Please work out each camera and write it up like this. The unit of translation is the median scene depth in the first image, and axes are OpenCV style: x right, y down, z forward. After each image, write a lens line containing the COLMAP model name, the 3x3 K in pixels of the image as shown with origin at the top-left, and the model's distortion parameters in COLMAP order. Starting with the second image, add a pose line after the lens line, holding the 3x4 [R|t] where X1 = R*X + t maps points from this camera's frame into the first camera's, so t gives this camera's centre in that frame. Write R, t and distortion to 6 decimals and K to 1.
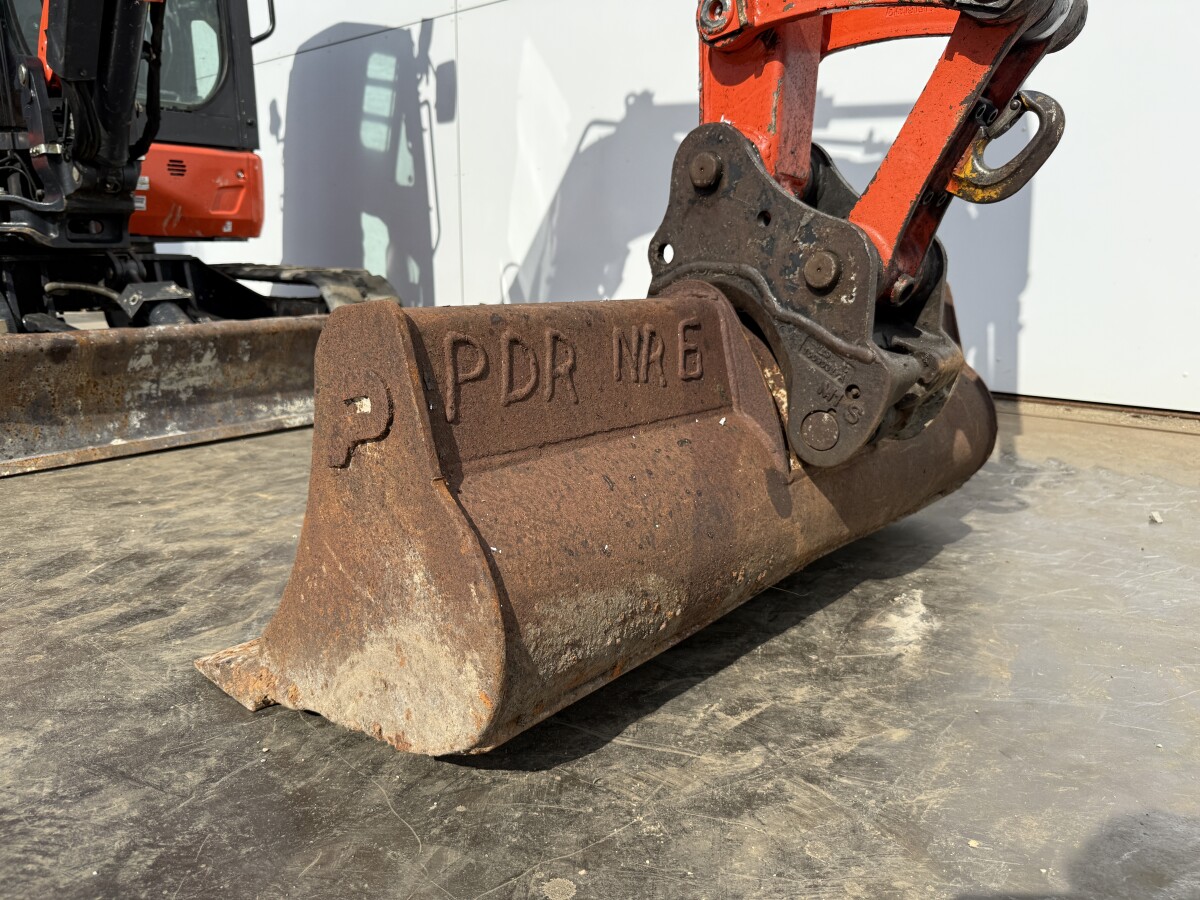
lens RADIAL K [[854.7, 0, 601.9], [0, 854.7, 456.5], [0, 0, 1]] dist [0.085632, -0.130900]
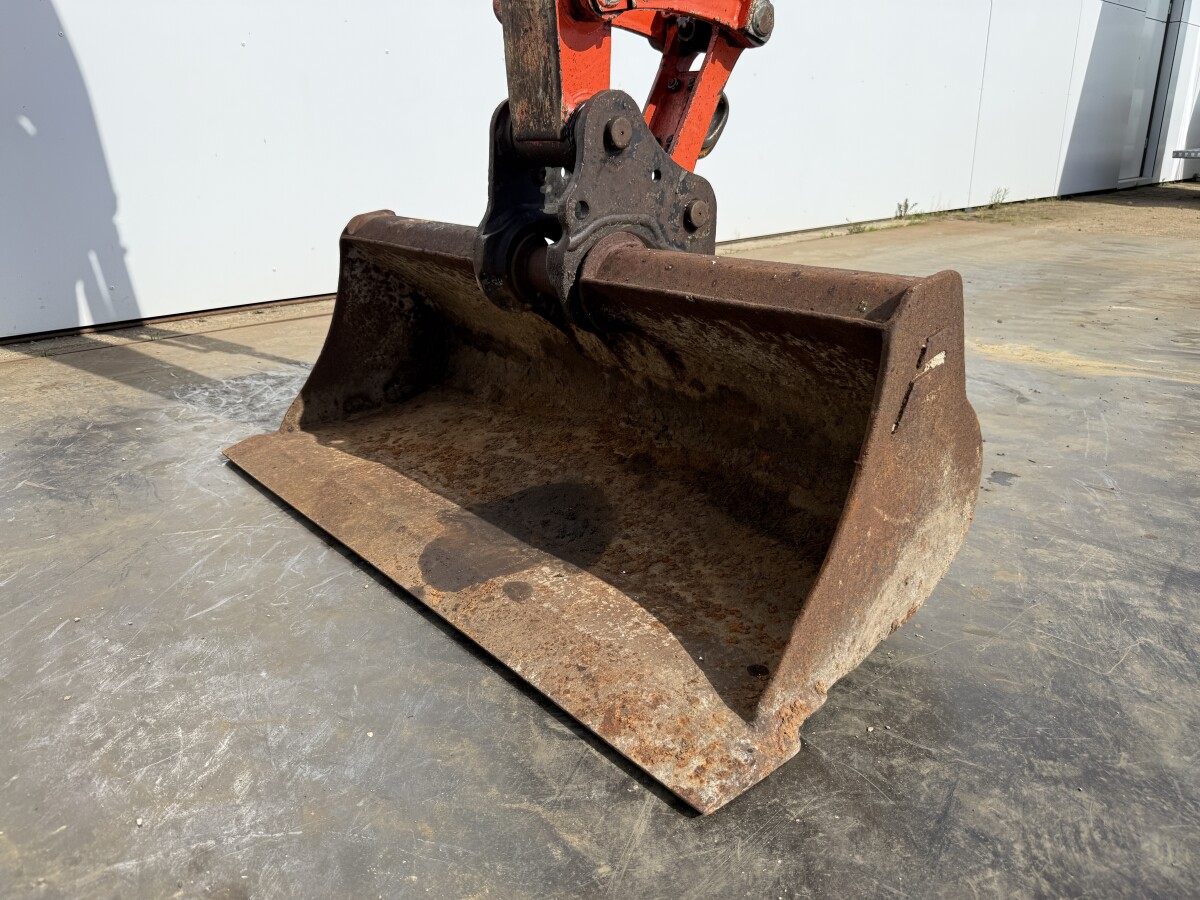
lens RADIAL K [[845.0, 0, 600.1], [0, 845.0, 448.2], [0, 0, 1]] dist [0.090721, -0.173934]
pose [[0.129562, -0.348174, 0.928434, -1.030764], [0.236469, 0.920160, 0.312072, -0.299693], [-0.962962, 0.179113, 0.201550, 0.853382]]
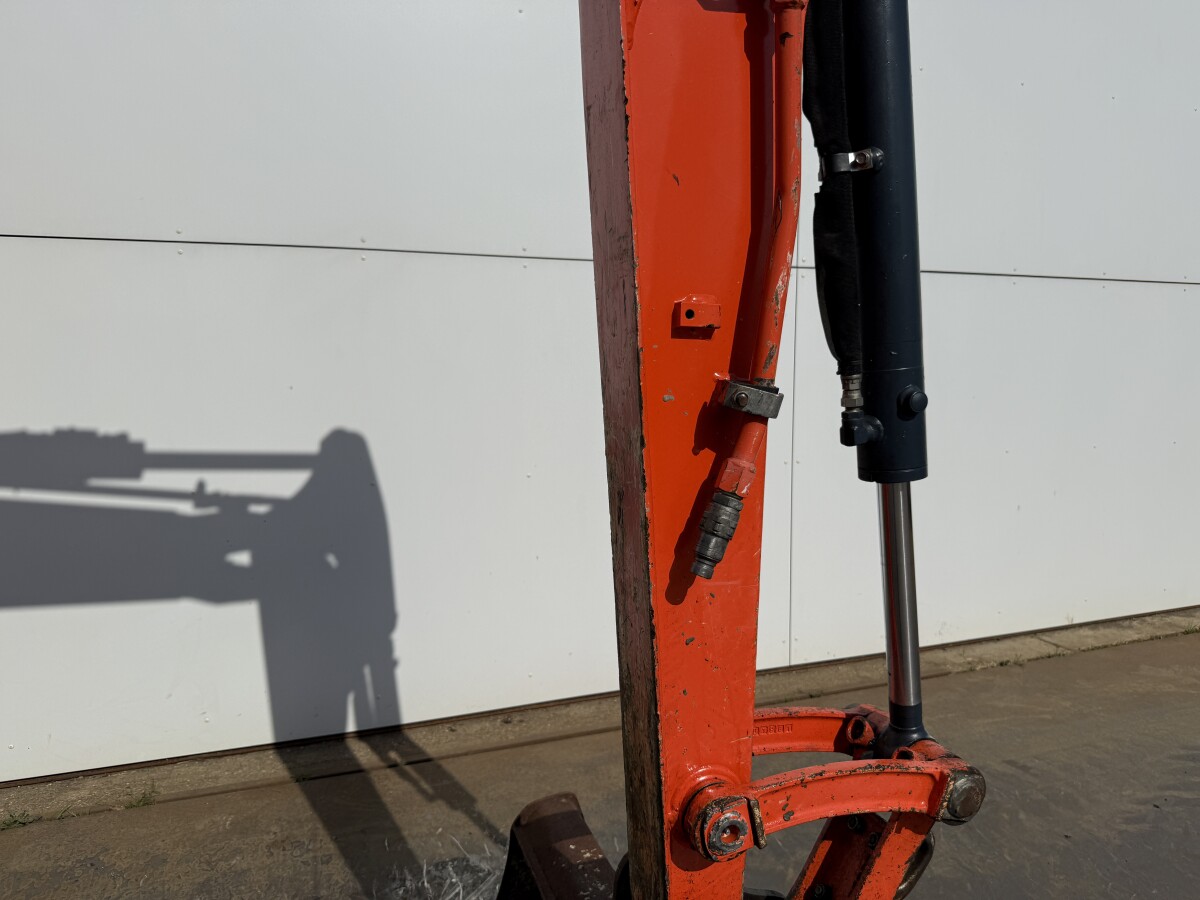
lens RADIAL K [[858.8, 0, 612.8], [0, 858.8, 448.2], [0, 0, 1]] dist [-0.007674, -0.006082]
pose [[0.493007, -0.103914, 0.863797, -0.630638], [0.201535, 0.979477, 0.002805, -0.891234], [-0.846361, 0.172703, 0.503832, 0.548800]]
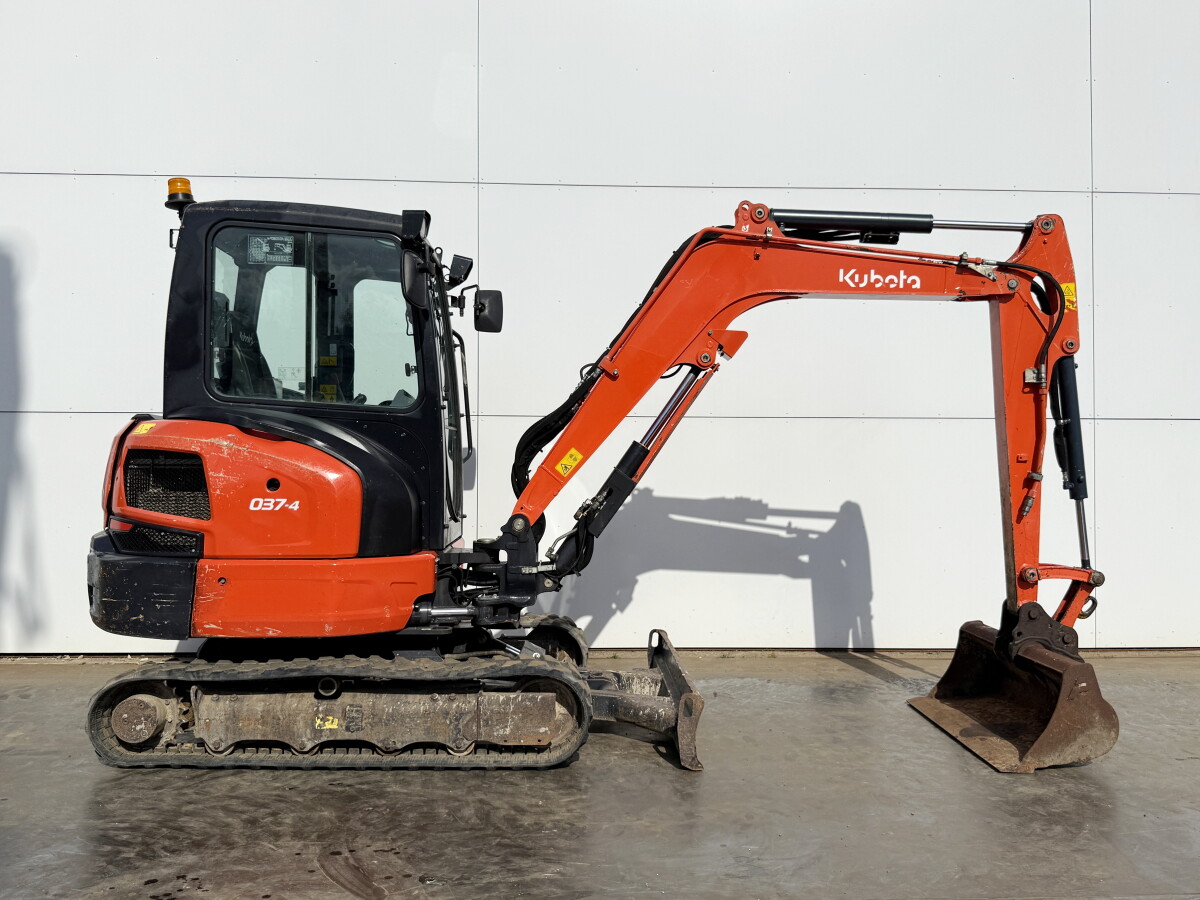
lens RADIAL K [[1021.2, 0, 605.4], [0, 1021.2, 453.9], [0, 0, 1]] dist [0.179600, -0.412194]
pose [[0.736524, 0.003513, 0.676402, -4.337680], [0.154959, 0.972516, -0.173784, -0.503089], [-0.658422, 0.232811, 0.715737, -1.208368]]
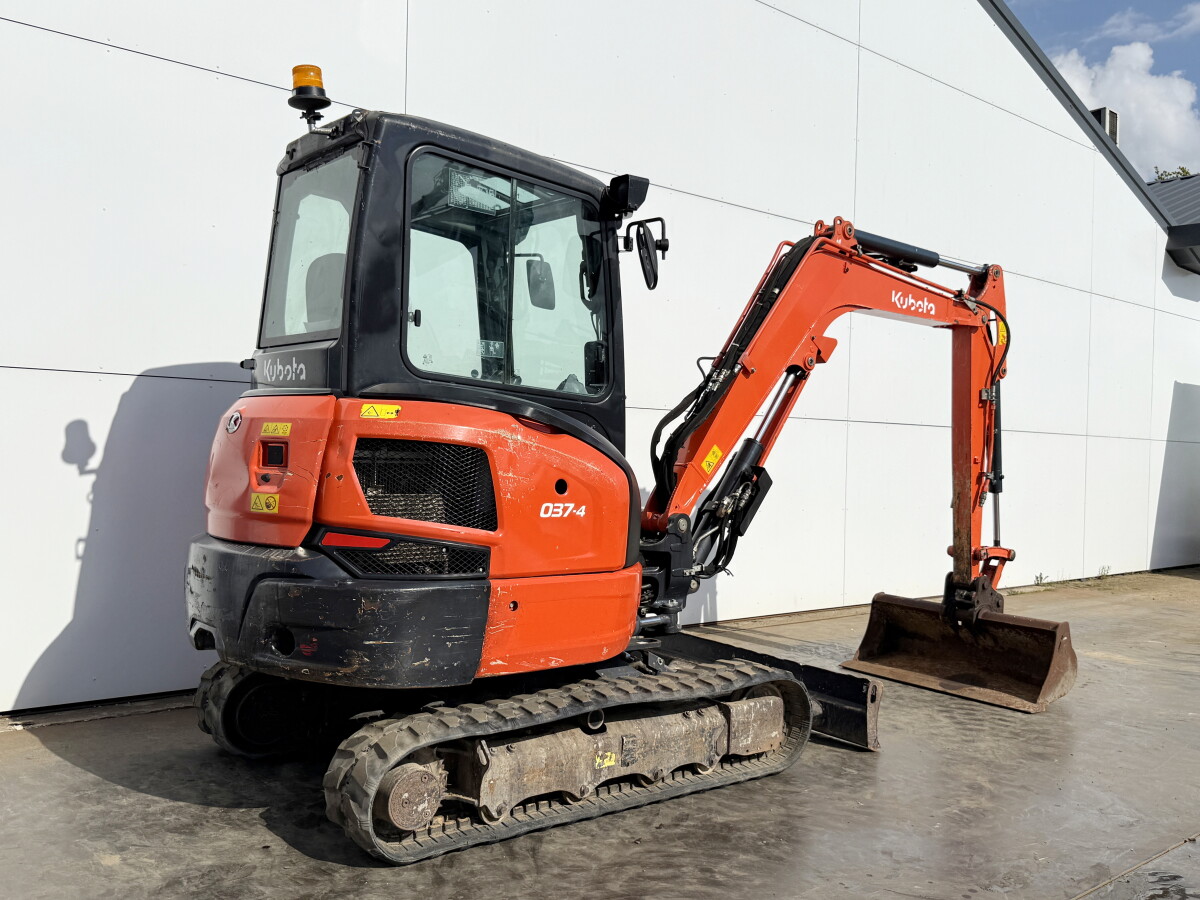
lens RADIAL K [[1021.2, 0, 605.4], [0, 1021.2, 453.9], [0, 0, 1]] dist [0.179600, -0.412194]
pose [[0.180293, -0.010790, 0.983554, -5.830386], [0.193617, 0.980765, -0.024732, -1.287996], [-0.964369, 0.194892, 0.178914, 1.821966]]
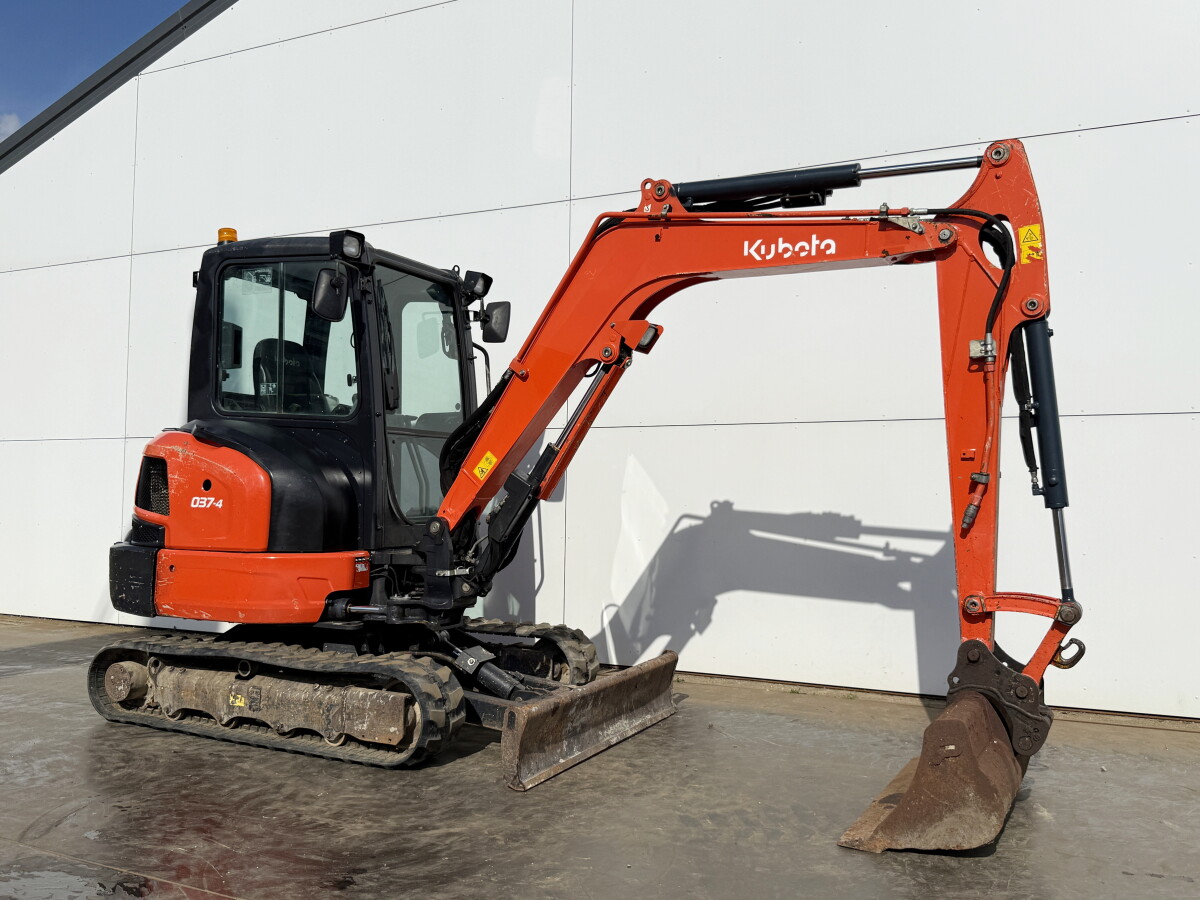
lens RADIAL K [[1021.2, 0, 605.4], [0, 1021.2, 453.9], [0, 0, 1]] dist [0.179600, -0.412194]
pose [[0.970529, 0.010963, 0.240734, -1.943135], [0.053257, 0.964507, -0.258630, -0.136299], [-0.235025, 0.263828, 0.935499, -2.198410]]
